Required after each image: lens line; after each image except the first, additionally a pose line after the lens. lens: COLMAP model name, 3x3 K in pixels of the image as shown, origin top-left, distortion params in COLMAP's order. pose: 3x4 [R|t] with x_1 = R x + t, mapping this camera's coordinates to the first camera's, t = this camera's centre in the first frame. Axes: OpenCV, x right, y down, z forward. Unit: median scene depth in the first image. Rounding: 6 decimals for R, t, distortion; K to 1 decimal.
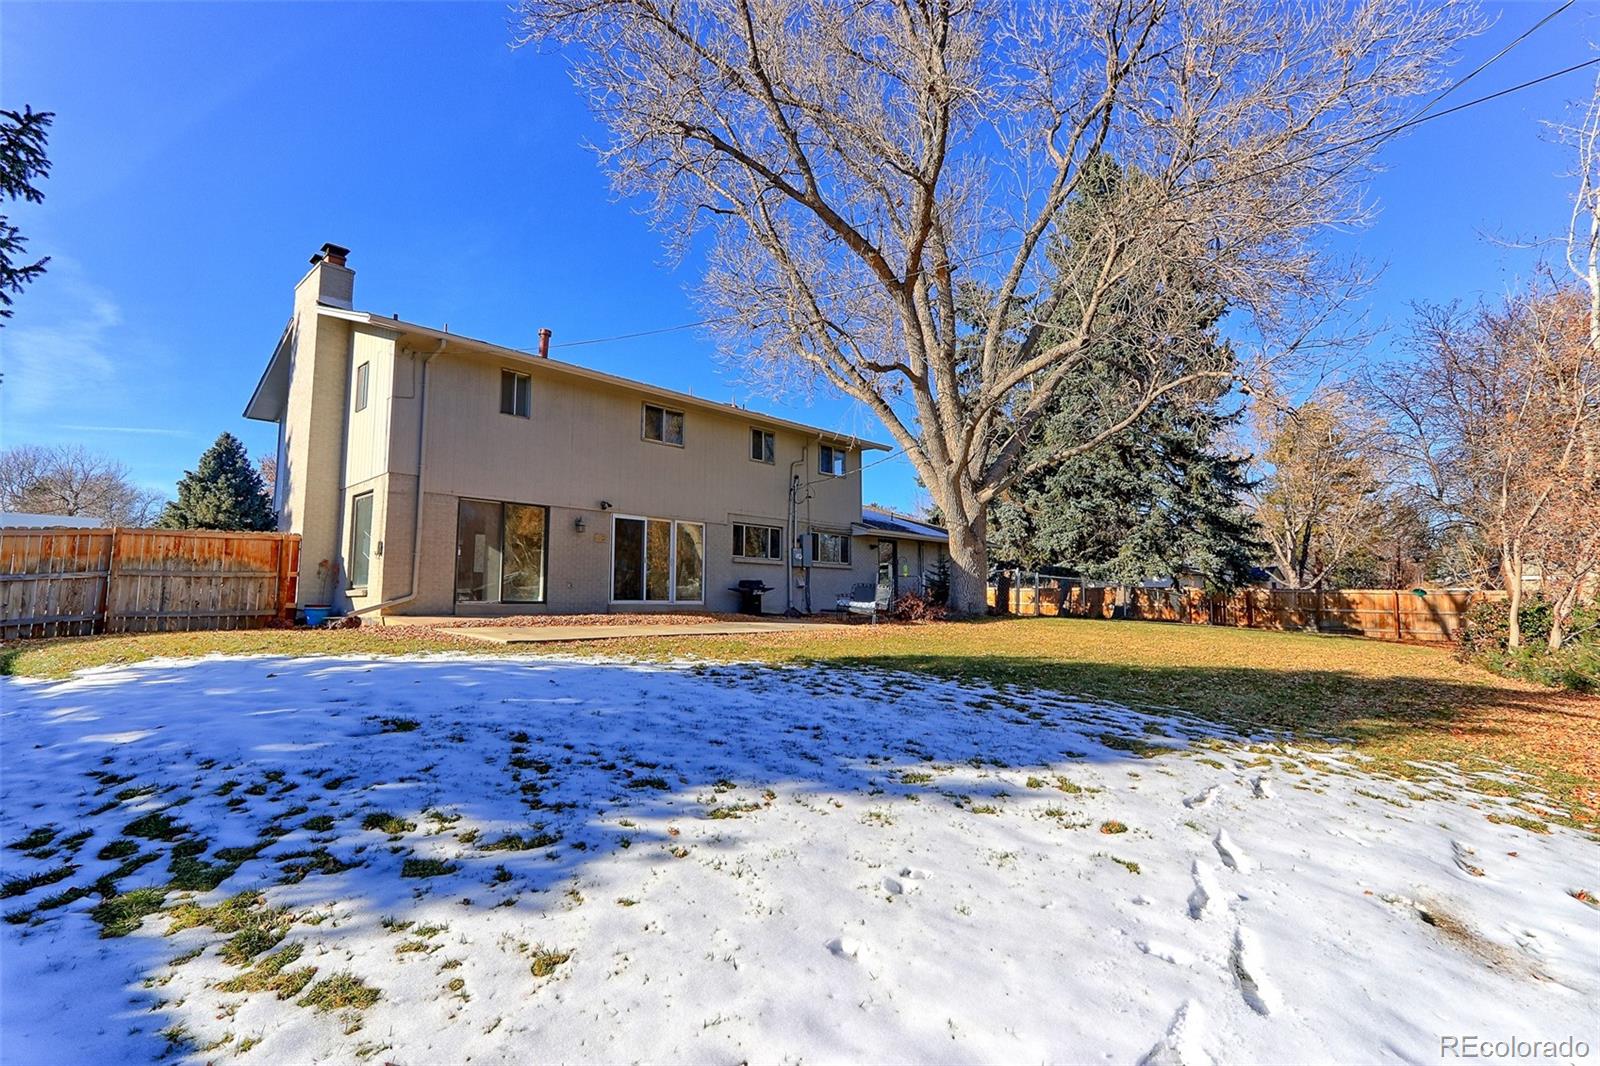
lens RADIAL K [[743.9, 0, 790.8], [0, 743.9, 528.3], [0, 0, 1]] dist [-0.000599, 0.000370]
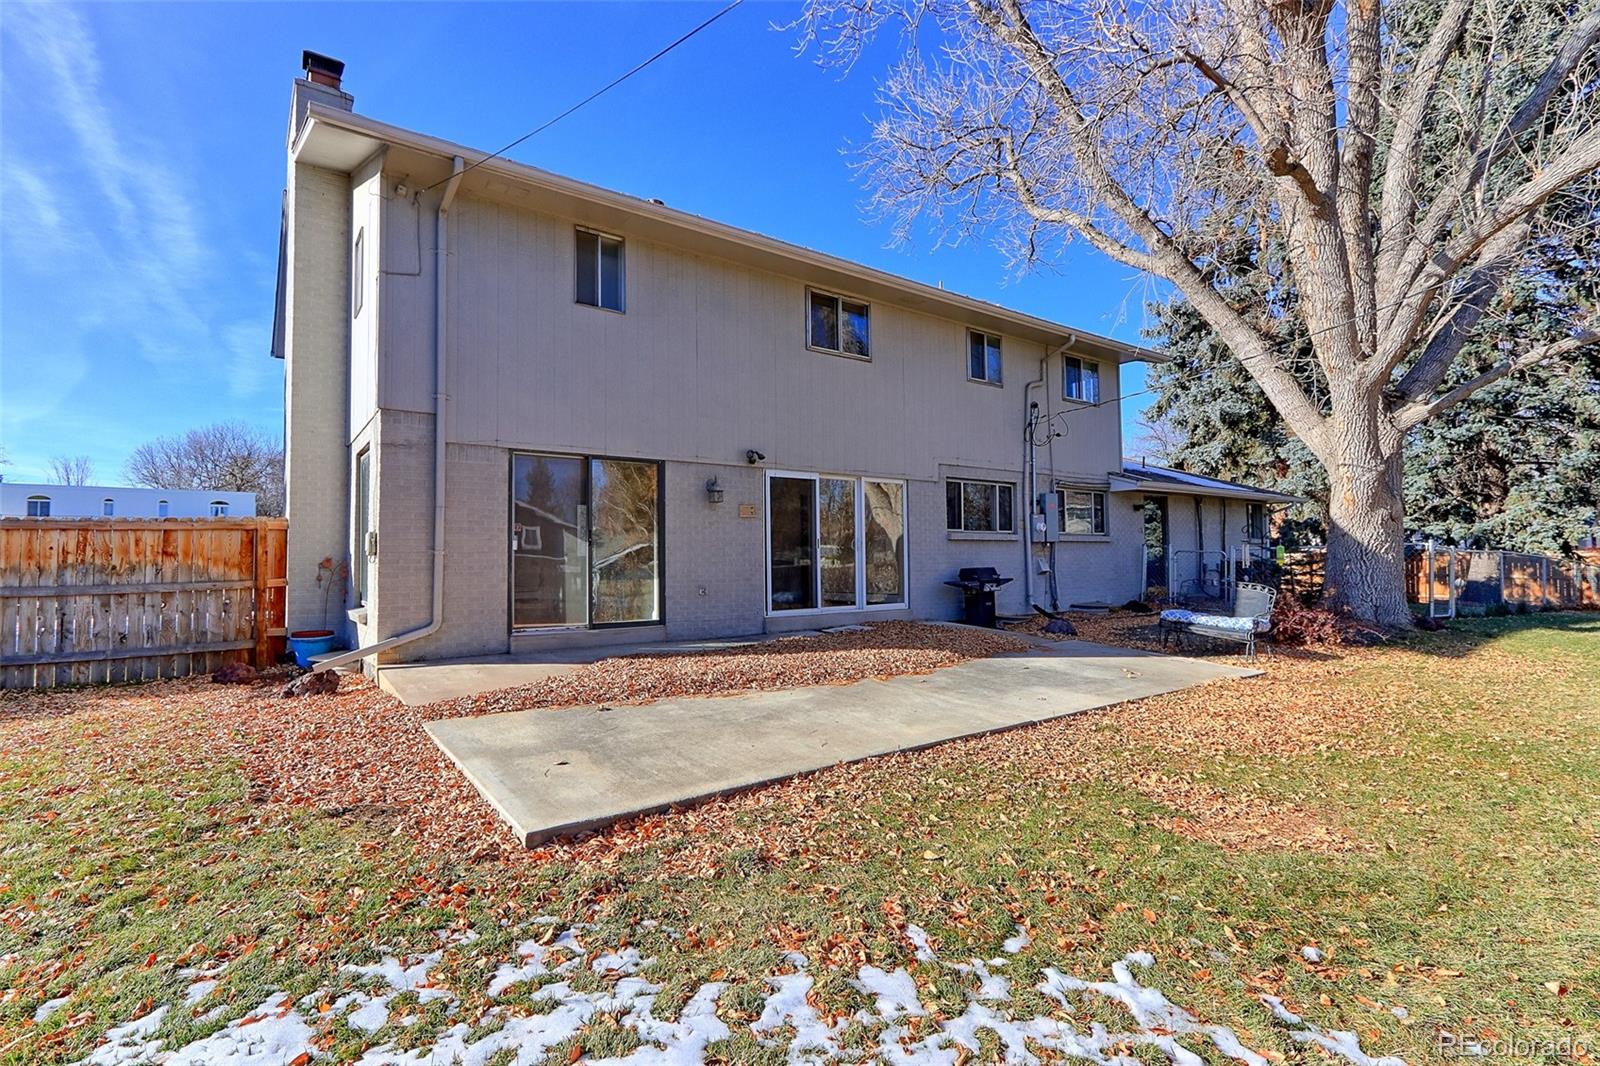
lens RADIAL K [[743.9, 0, 790.8], [0, 743.9, 528.3], [0, 0, 1]] dist [-0.000599, 0.000370]
pose [[0.983168, -0.018520, -0.181760, -0.118604], [0.029682, 0.997823, 0.058889, -0.007944], [0.180274, -0.063293, 0.981578, 0.435131]]
